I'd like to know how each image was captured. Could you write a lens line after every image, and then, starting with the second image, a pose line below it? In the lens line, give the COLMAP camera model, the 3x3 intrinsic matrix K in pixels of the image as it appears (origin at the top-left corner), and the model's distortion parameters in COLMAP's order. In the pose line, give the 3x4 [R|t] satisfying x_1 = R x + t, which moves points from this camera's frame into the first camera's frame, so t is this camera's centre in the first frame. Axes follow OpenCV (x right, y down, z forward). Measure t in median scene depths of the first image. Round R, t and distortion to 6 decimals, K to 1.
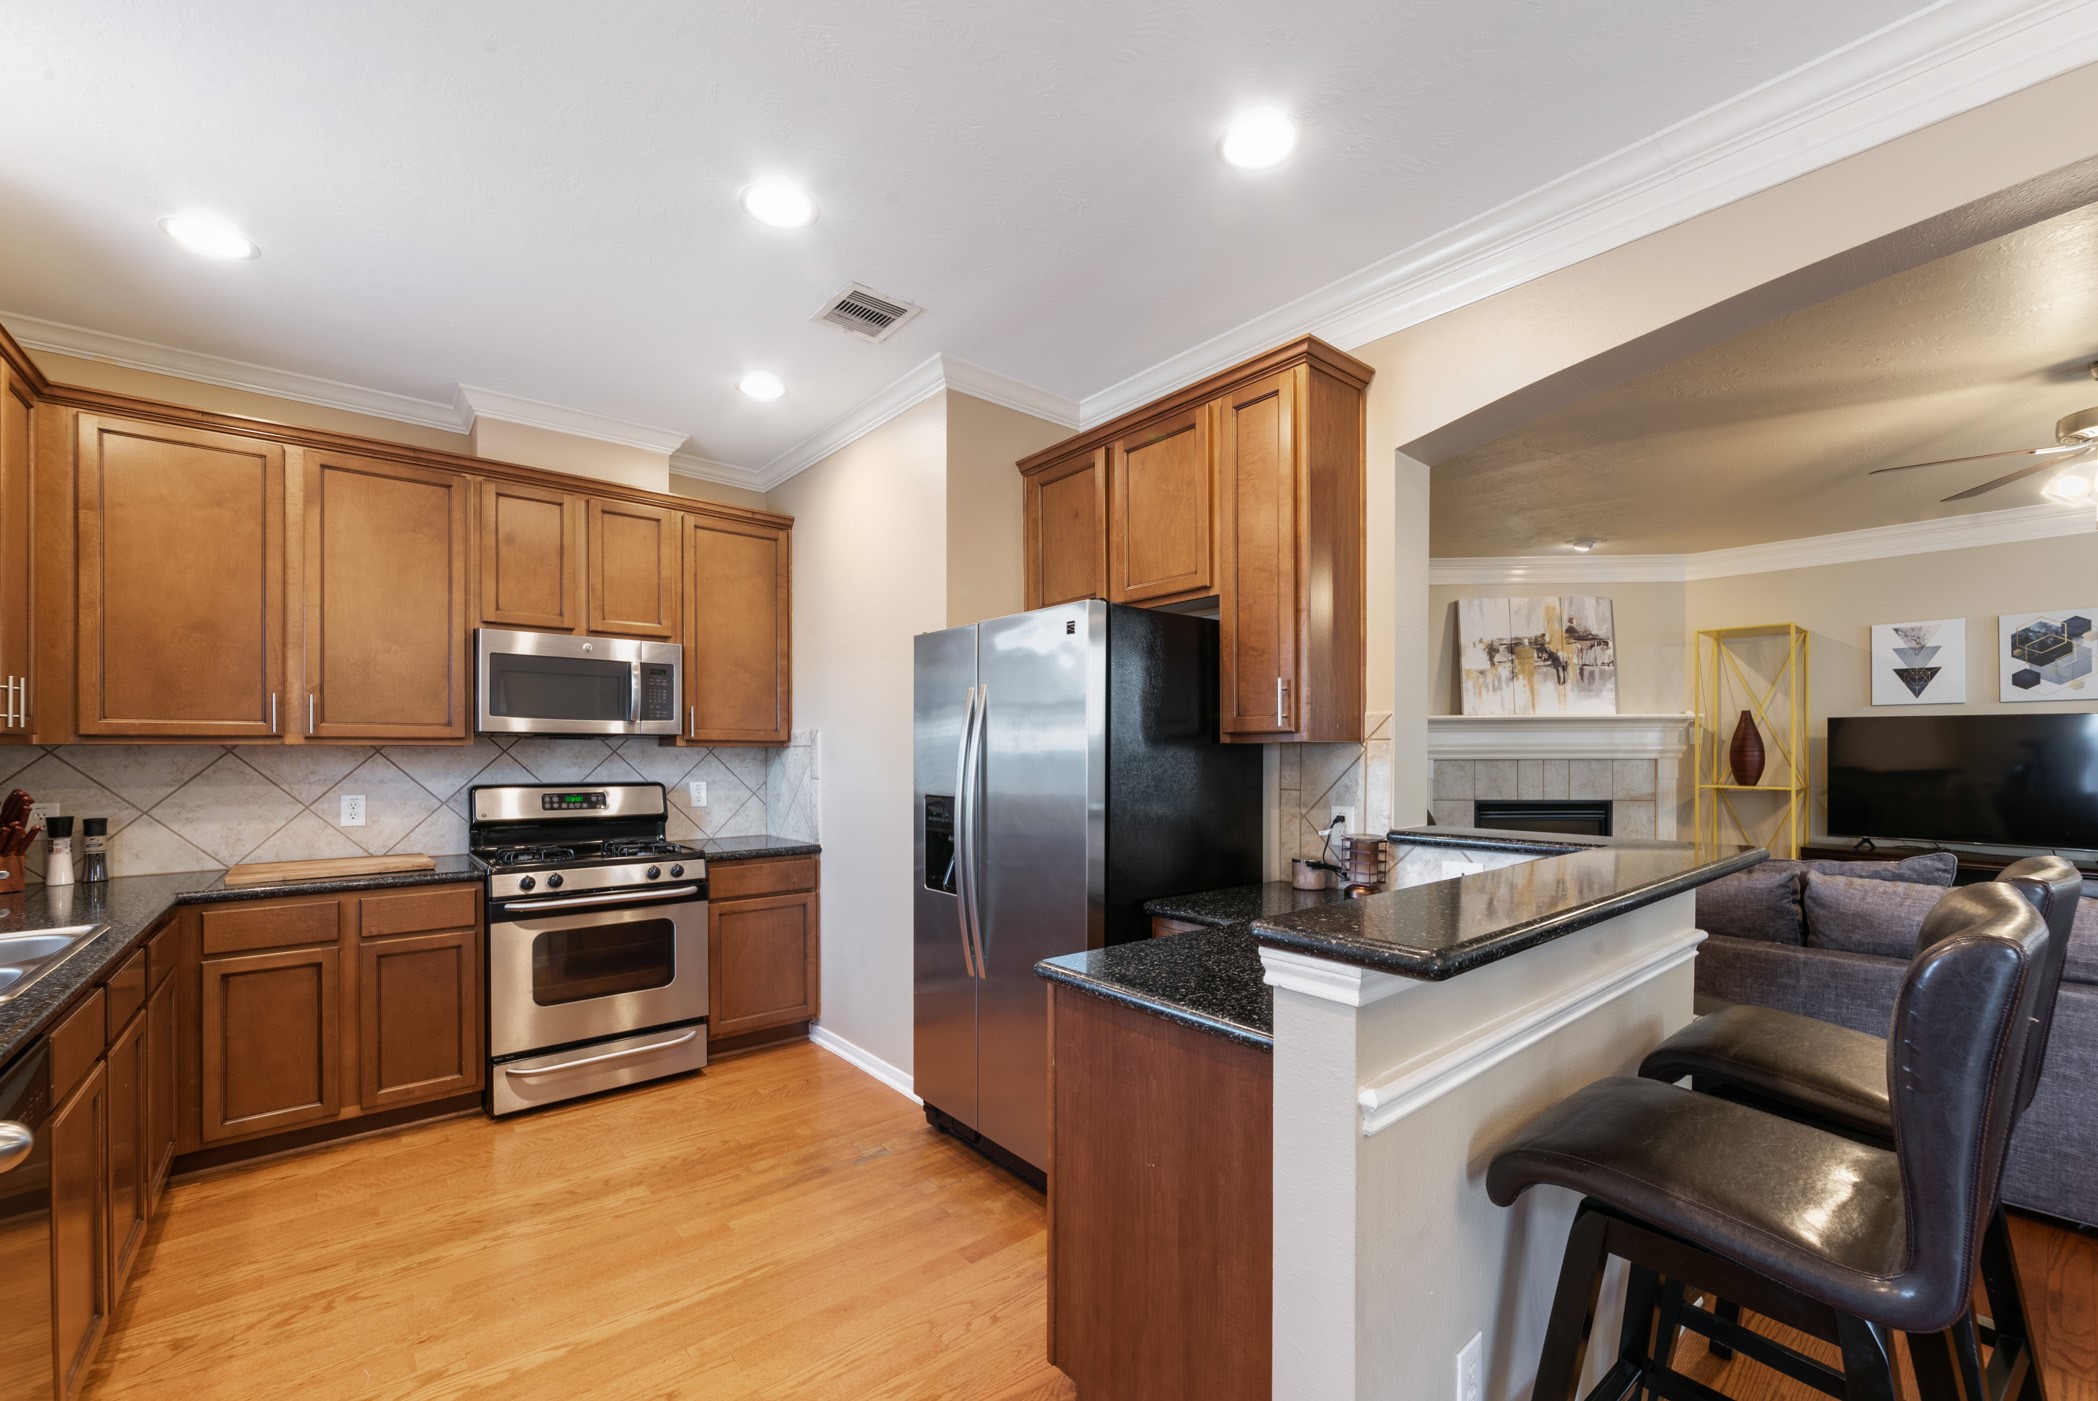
lens RADIAL K [[858.1, 0, 1050.6], [0, 858.1, 751.6], [0, 0, 1]] dist [-0.007753, -0.000181]
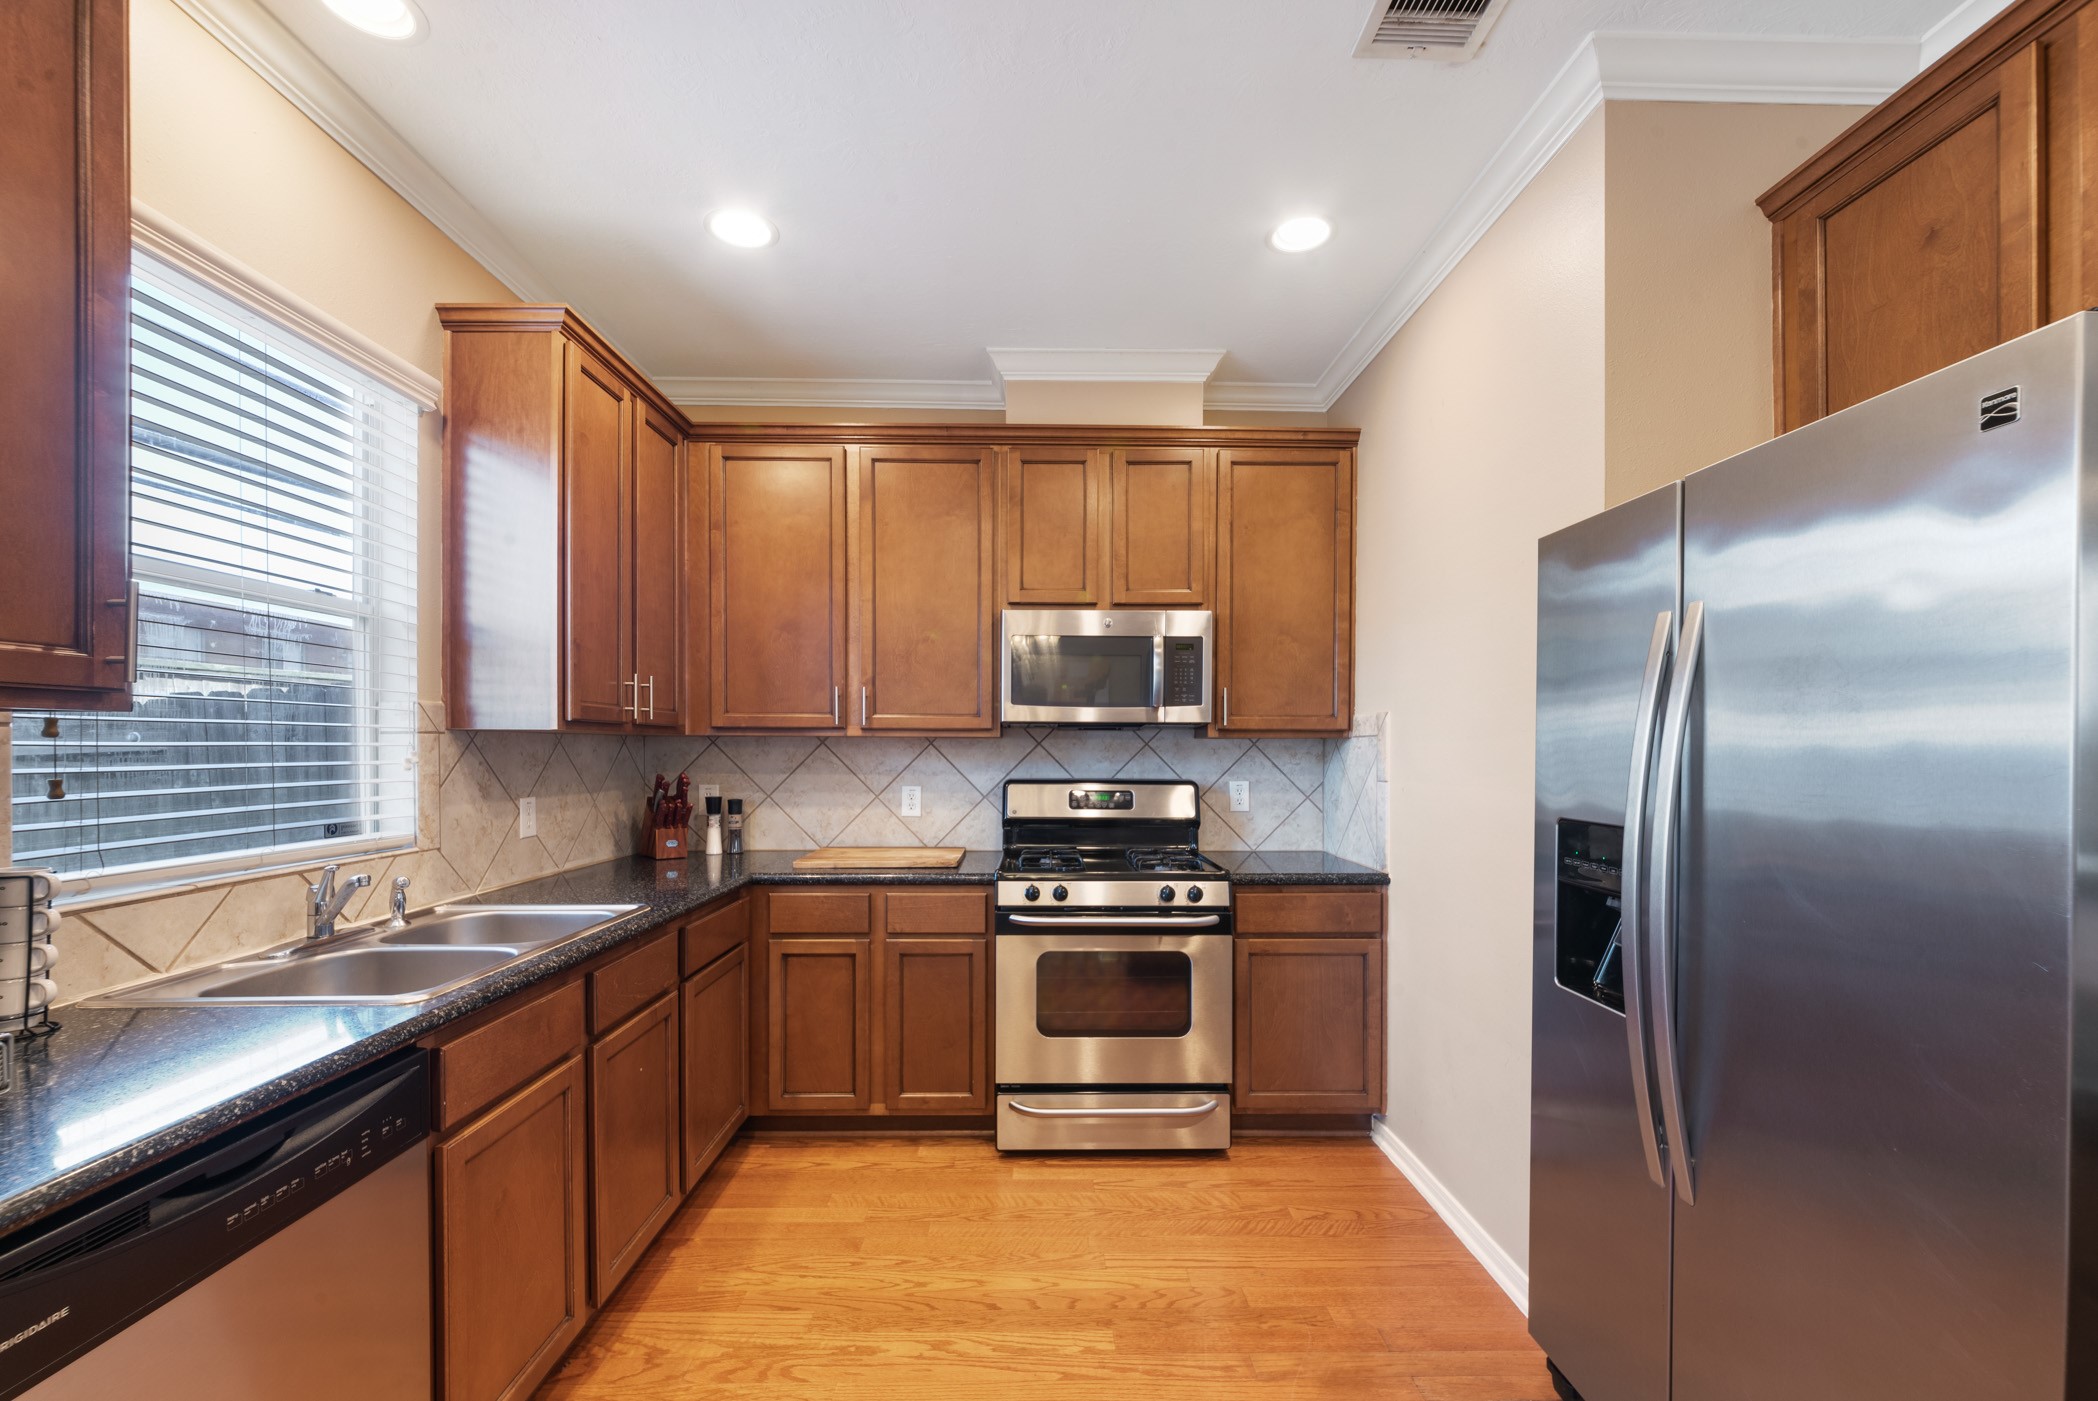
lens RADIAL K [[858.1, 0, 1046.1], [0, 858.1, 755.5], [0, 0, 1]] dist [-0.007753, -0.000181]
pose [[0.774887, 0.009336, -0.632030, -0.048202], [-0.004494, 0.999947, 0.009261, 0.005303], [0.632083, -0.004336, 0.774888, 0.326353]]
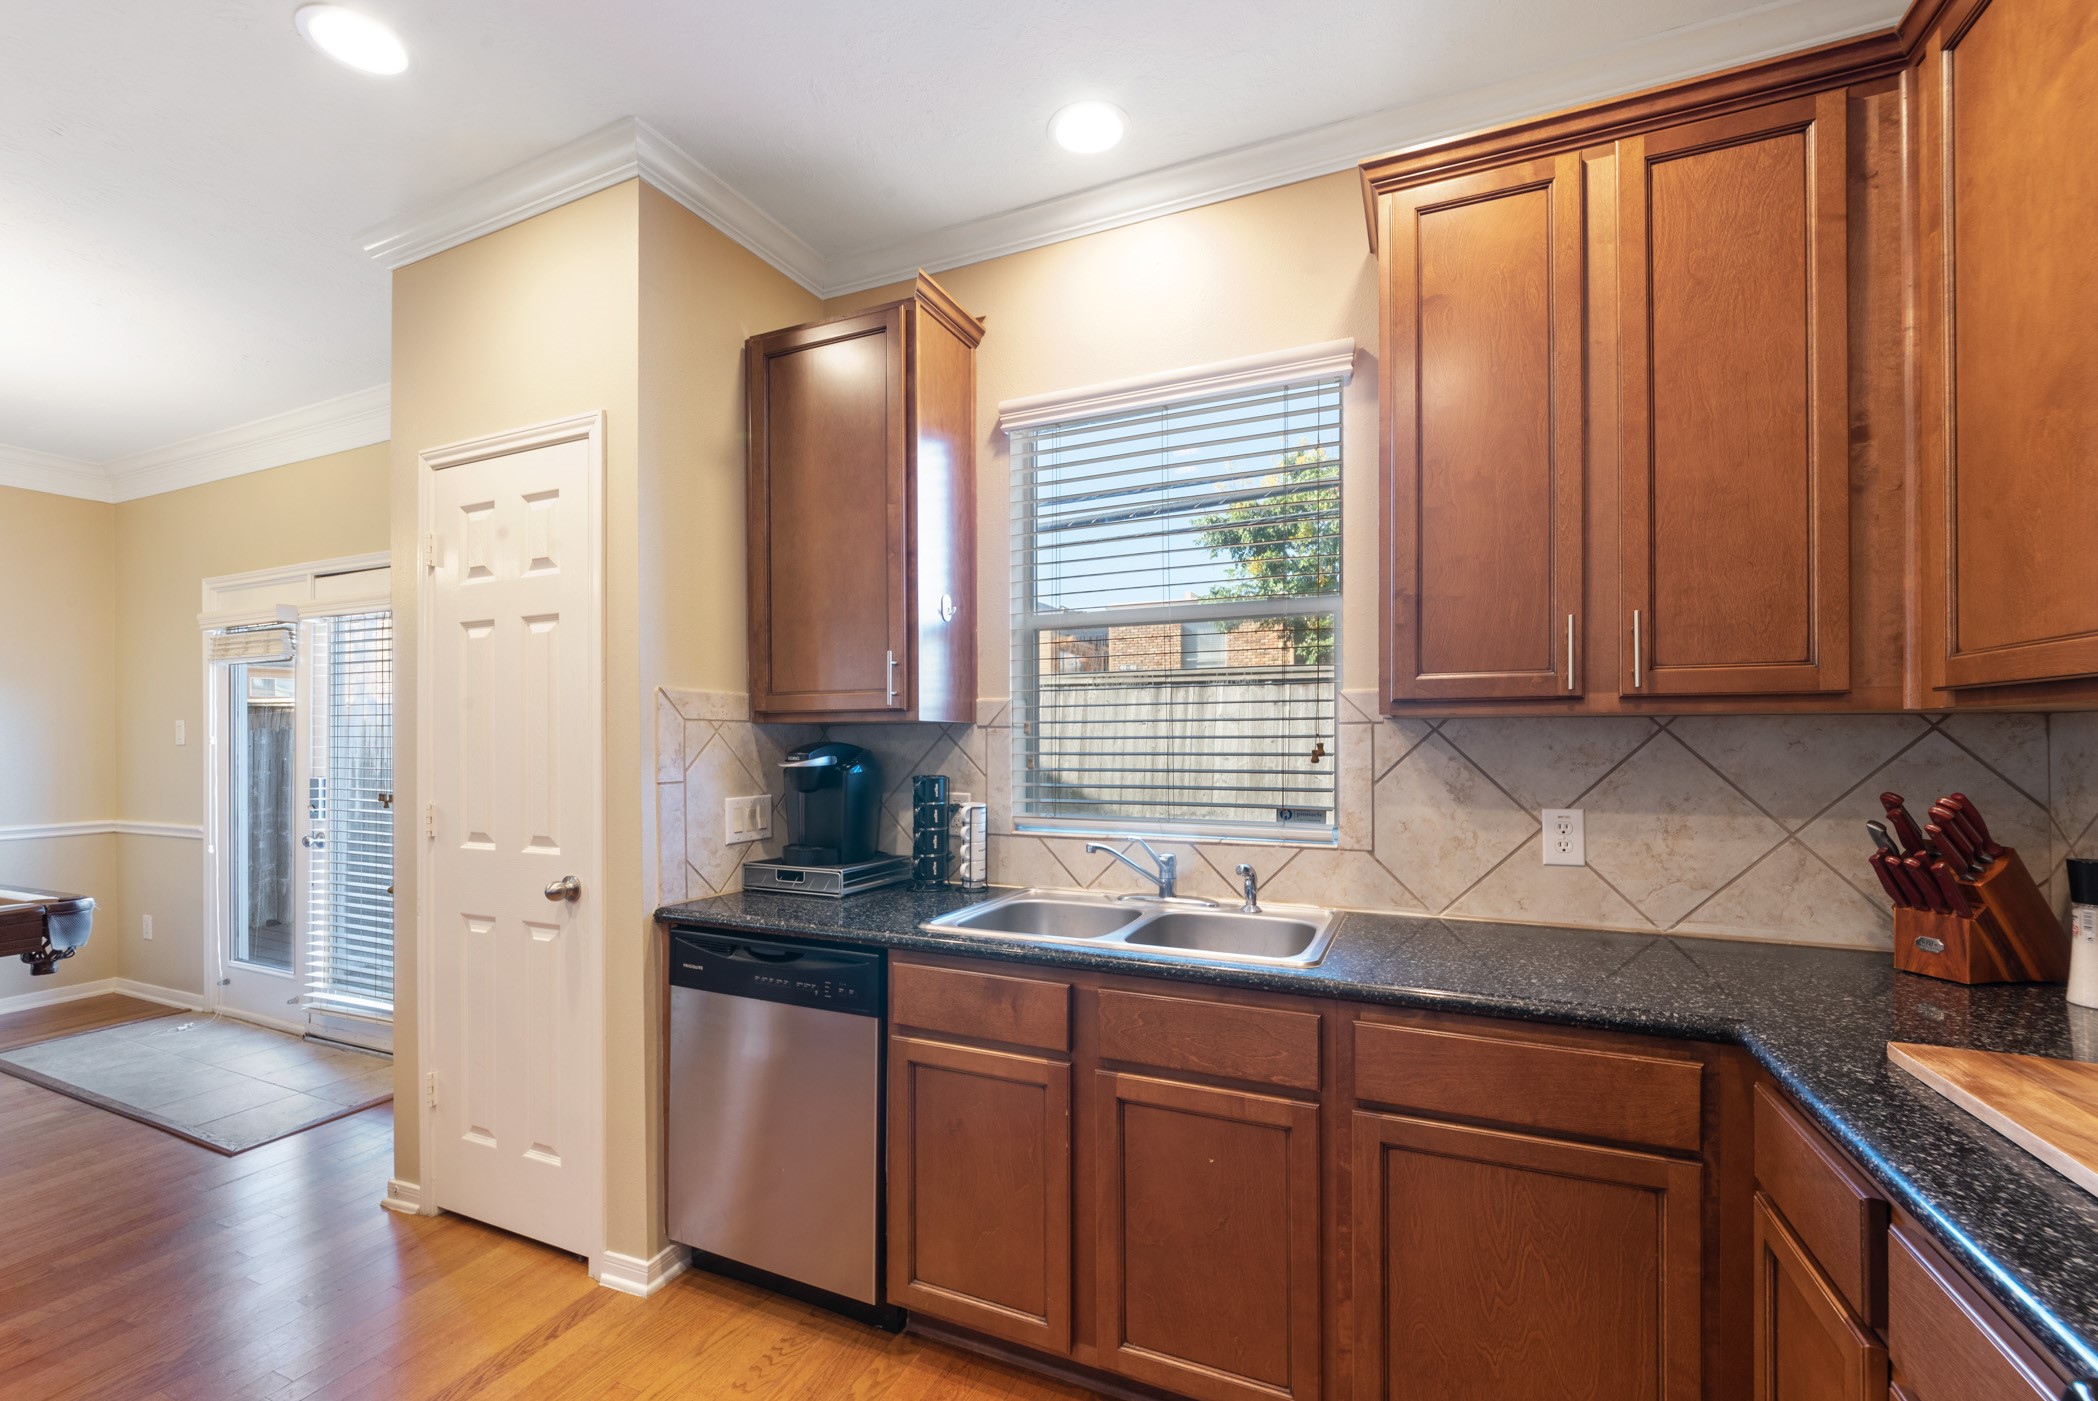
lens RADIAL K [[858.1, 0, 1066.9], [0, 858.1, 740.6], [0, 0, 1]] dist [-0.007753, -0.000181]
pose [[-0.893023, 0.000260, -0.450012, -0.398222], [0.001815, 0.999994, -0.003023, 0.010261], [0.450008, -0.003516, -0.893018, 1.038809]]
